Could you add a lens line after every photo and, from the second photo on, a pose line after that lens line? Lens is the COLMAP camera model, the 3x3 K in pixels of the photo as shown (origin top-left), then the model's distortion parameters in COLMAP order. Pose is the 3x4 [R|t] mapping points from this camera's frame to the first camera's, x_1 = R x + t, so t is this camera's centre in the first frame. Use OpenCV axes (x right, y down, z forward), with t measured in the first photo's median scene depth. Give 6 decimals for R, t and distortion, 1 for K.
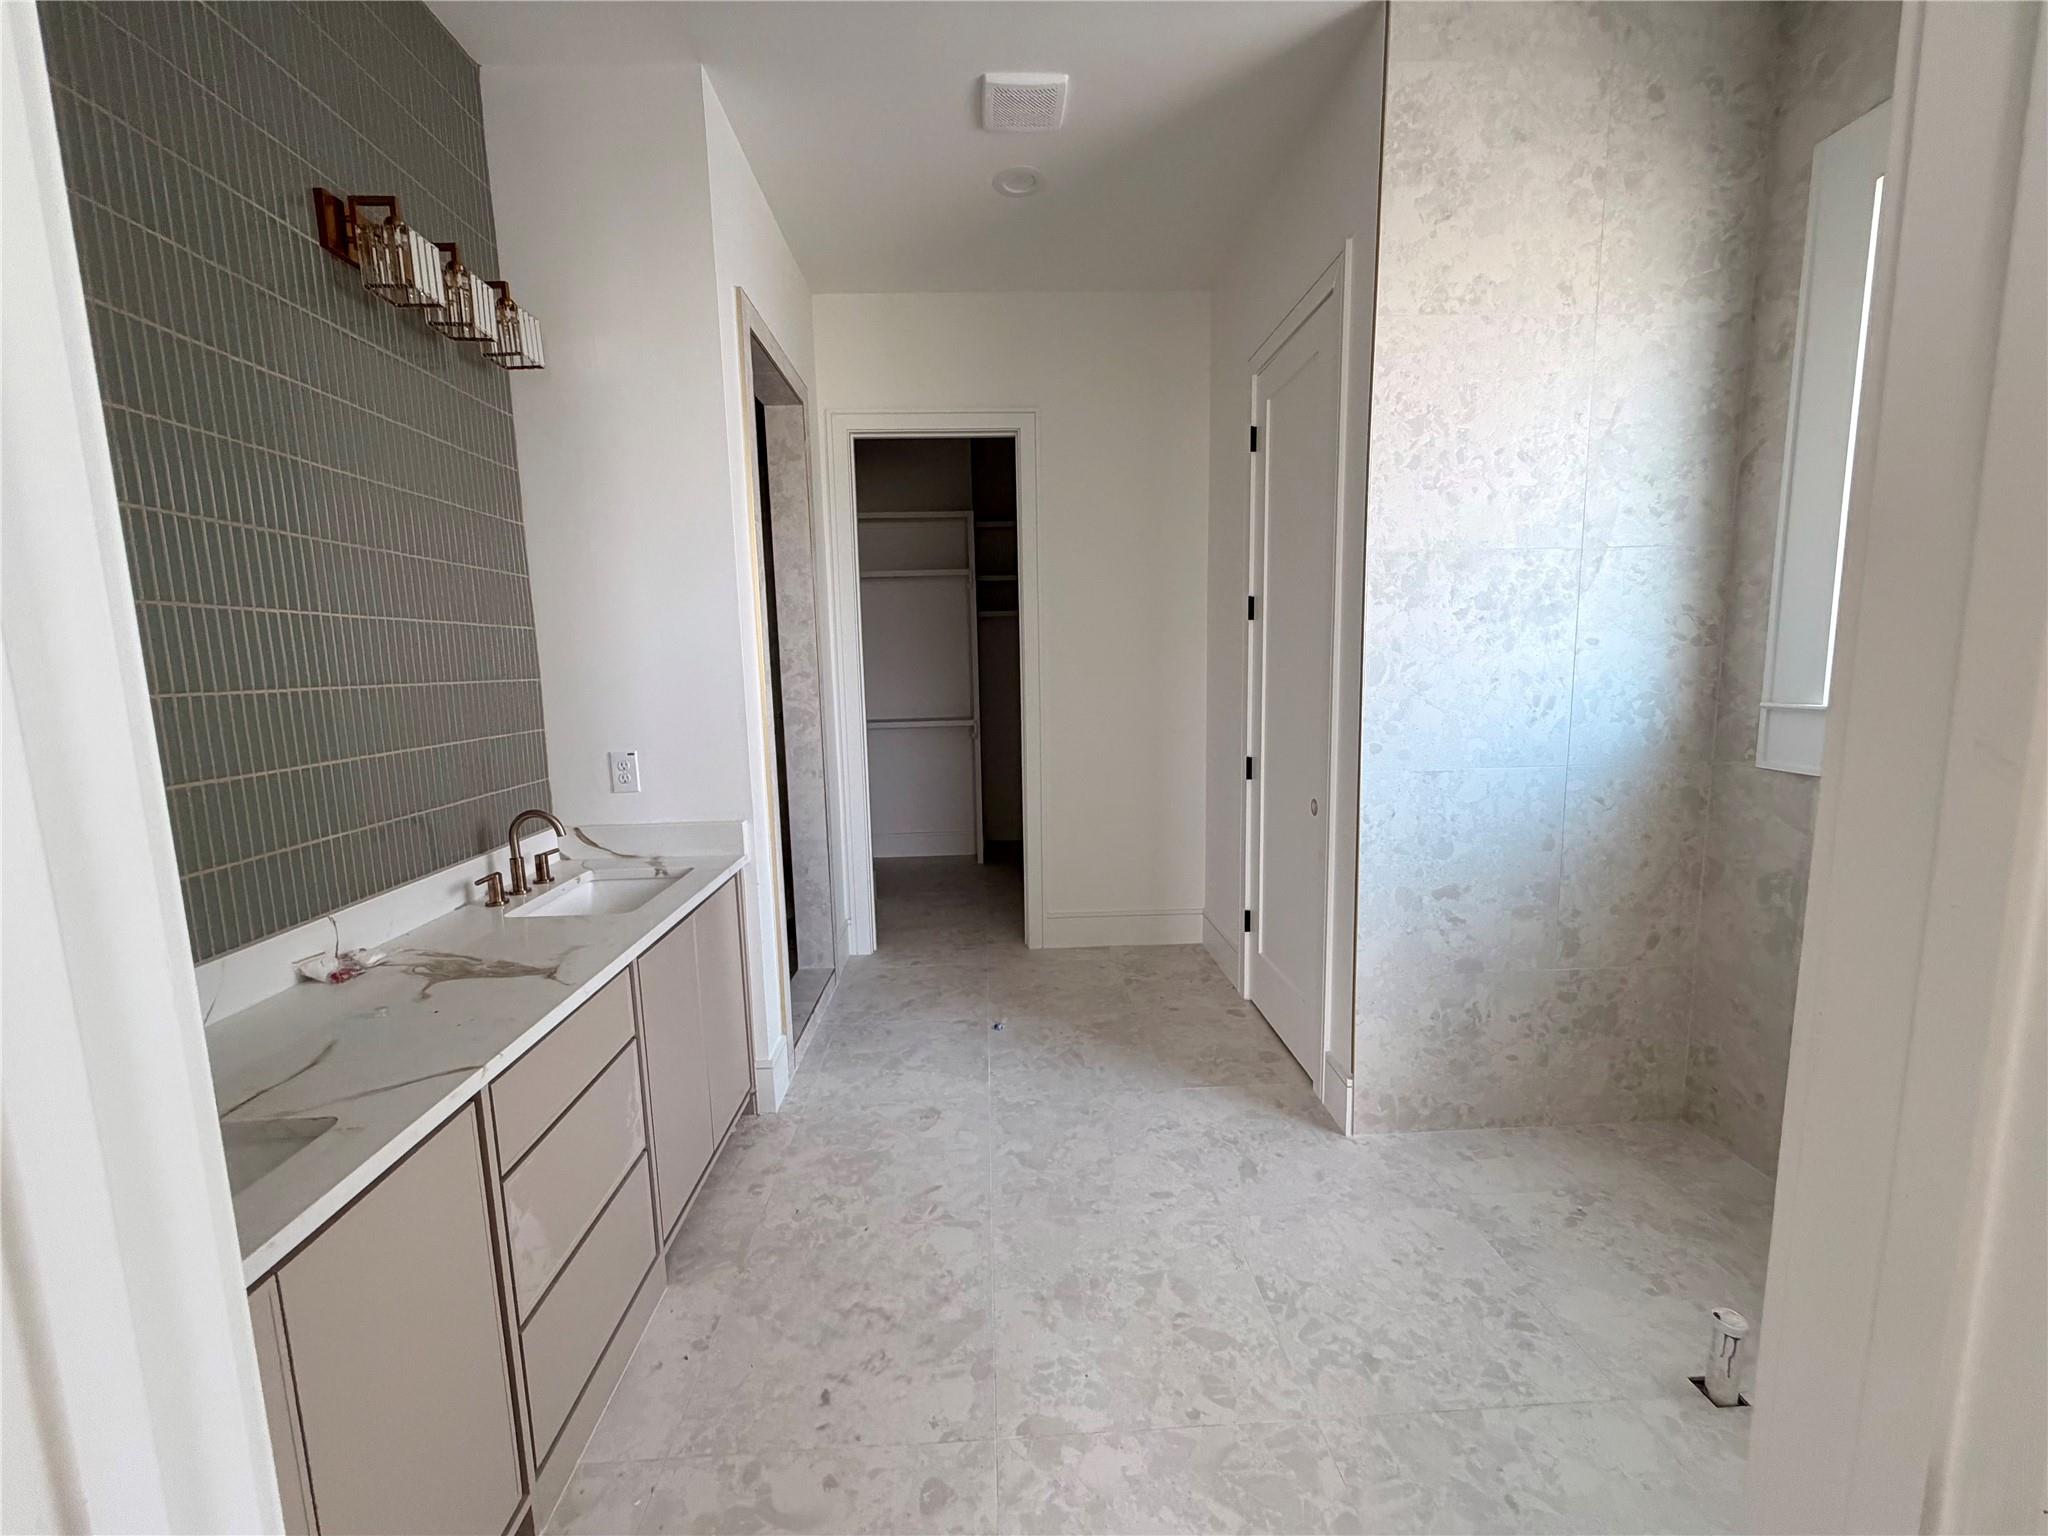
lens RADIAL K [[814.5, 0, 1020.0], [0, 814.5, 771.7], [0, 0, 1]] dist [-0.000172, -0.000138]
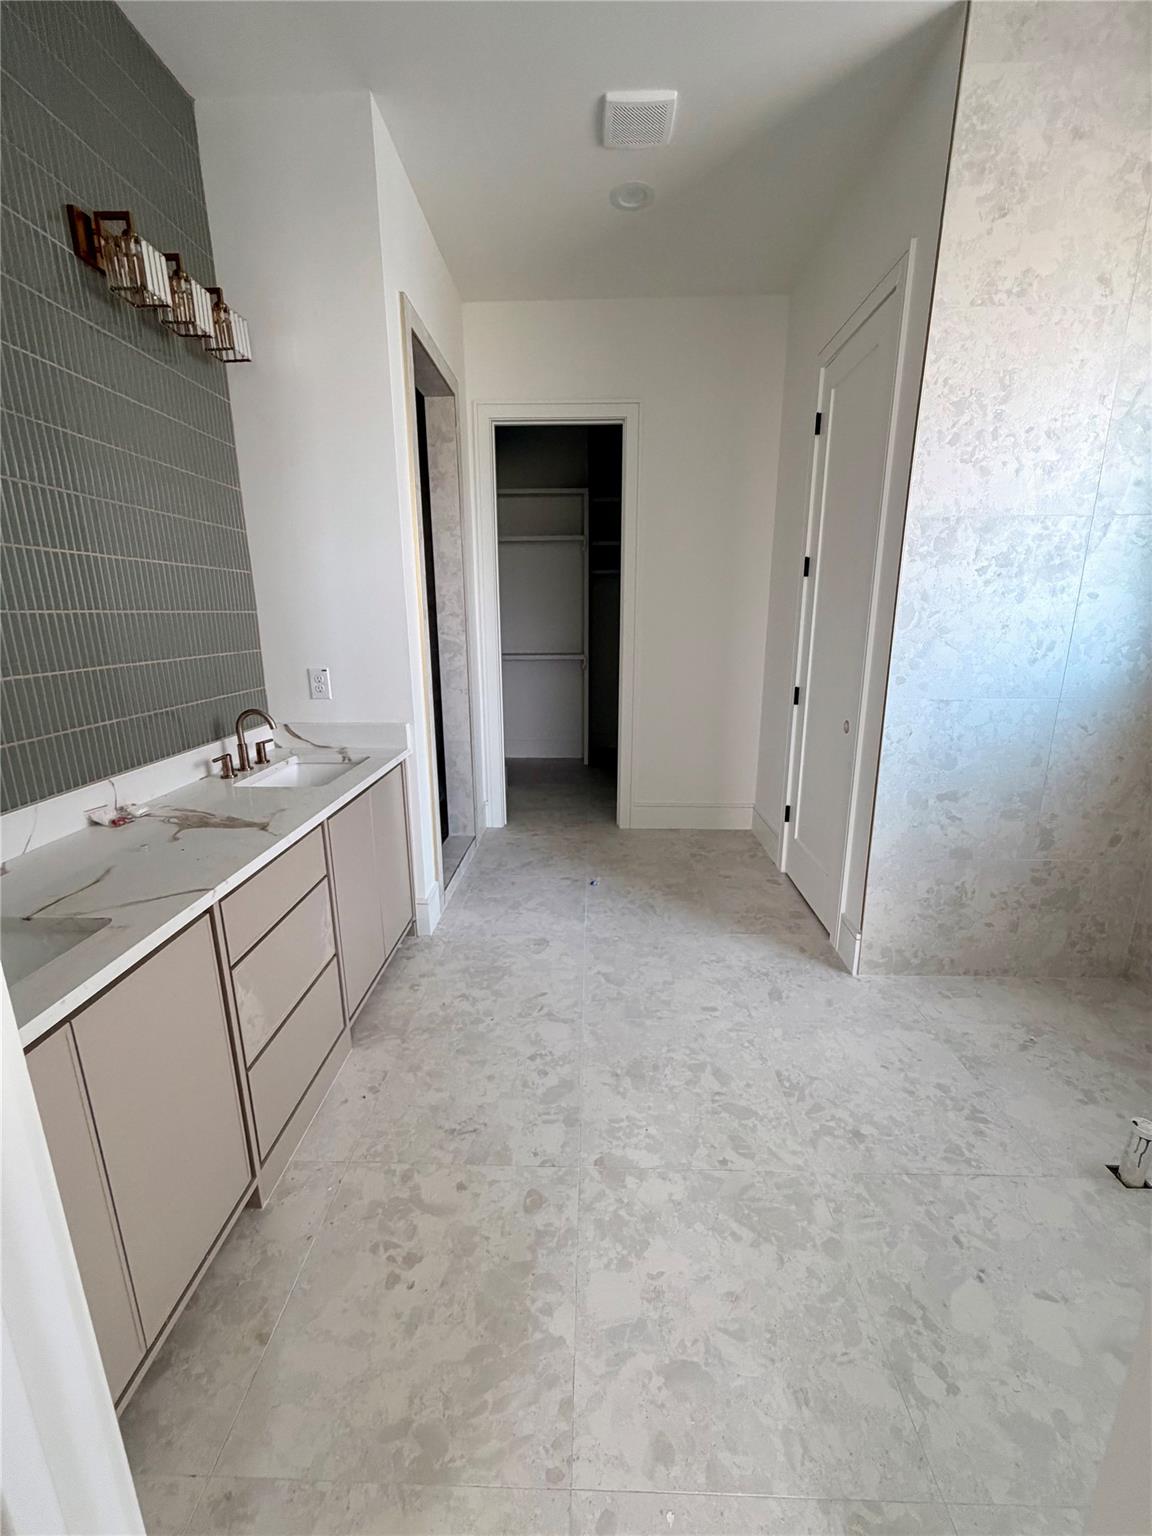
lens RADIAL K [[610.9, 0, 577.7], [0, 610.9, 764.0], [0, 0, 1]] dist [-0.000172, -0.000138]
pose [[0.997252, 0.035239, -0.065173, 0.008334], [-0.028140, 0.993882, 0.106801, 0.013716], [0.068538, -0.104674, 0.992142, 0.022405]]
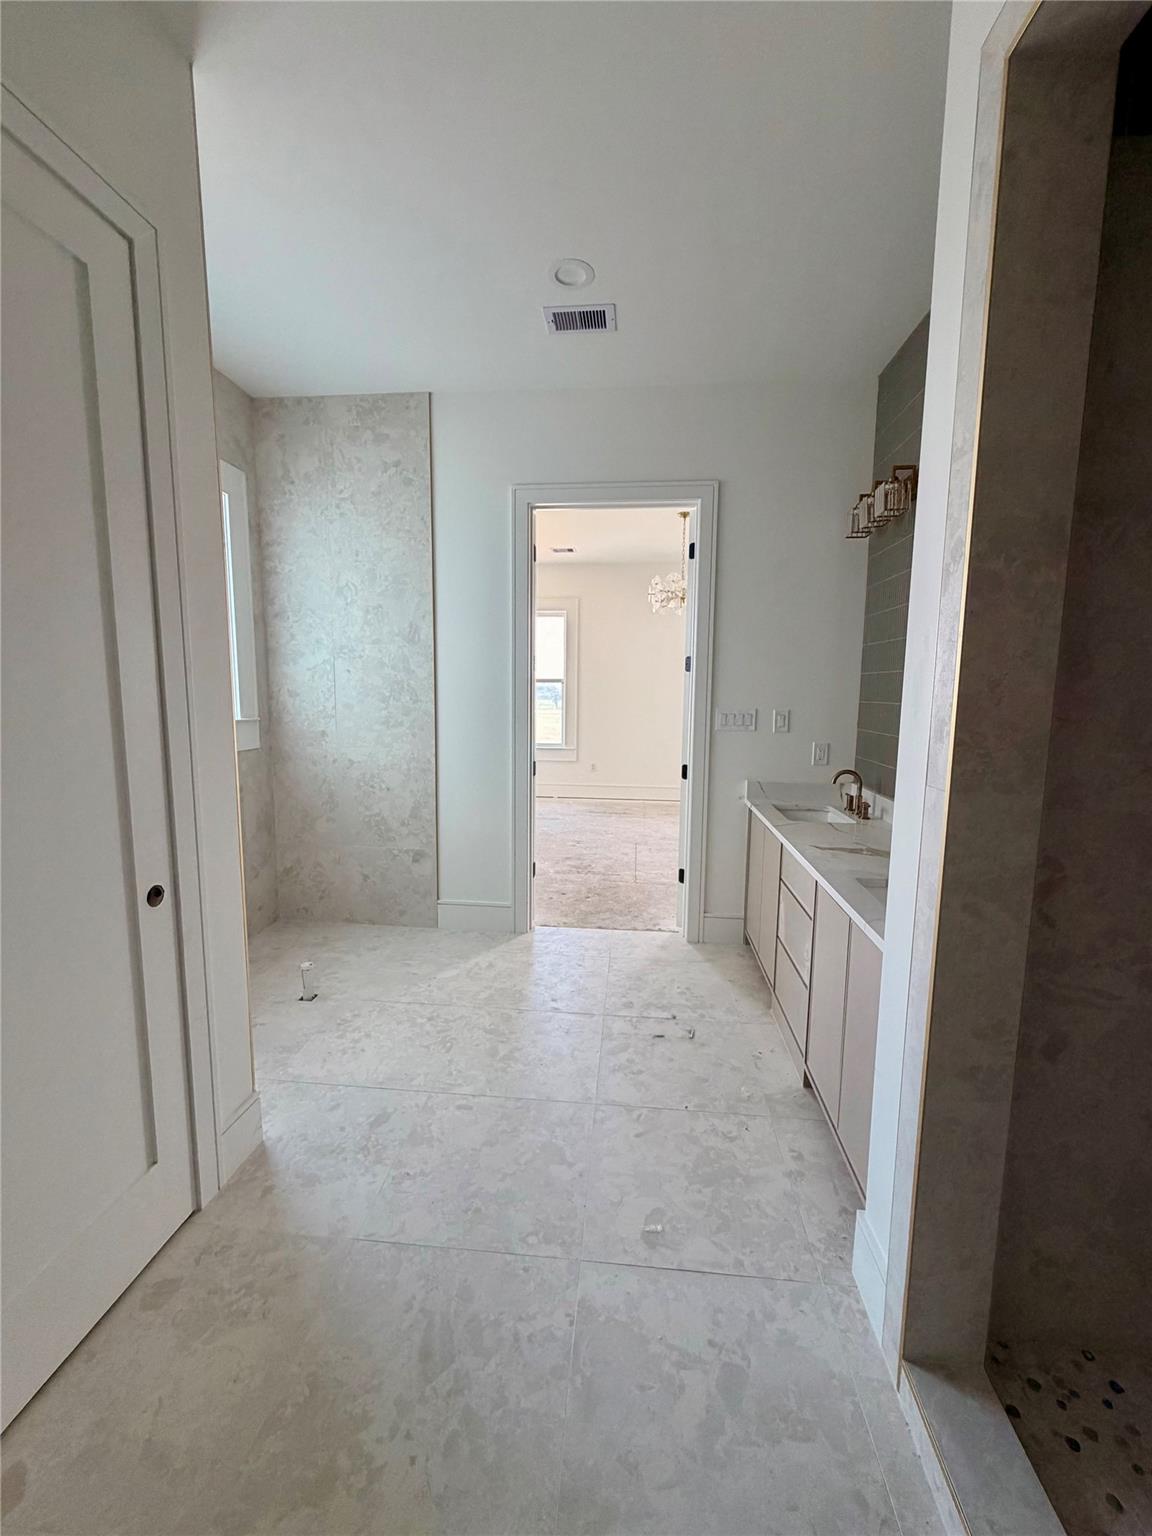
lens RADIAL K [[610.9, 0, 572.3], [0, 610.9, 759.4], [0, 0, 1]] dist [-0.000172, -0.000138]
pose [[-0.988721, -0.003829, 0.149720, -0.140545], [0.034067, 0.967719, 0.249720, -0.256927], [-0.145843, 0.252004, -0.956673, 1.755034]]
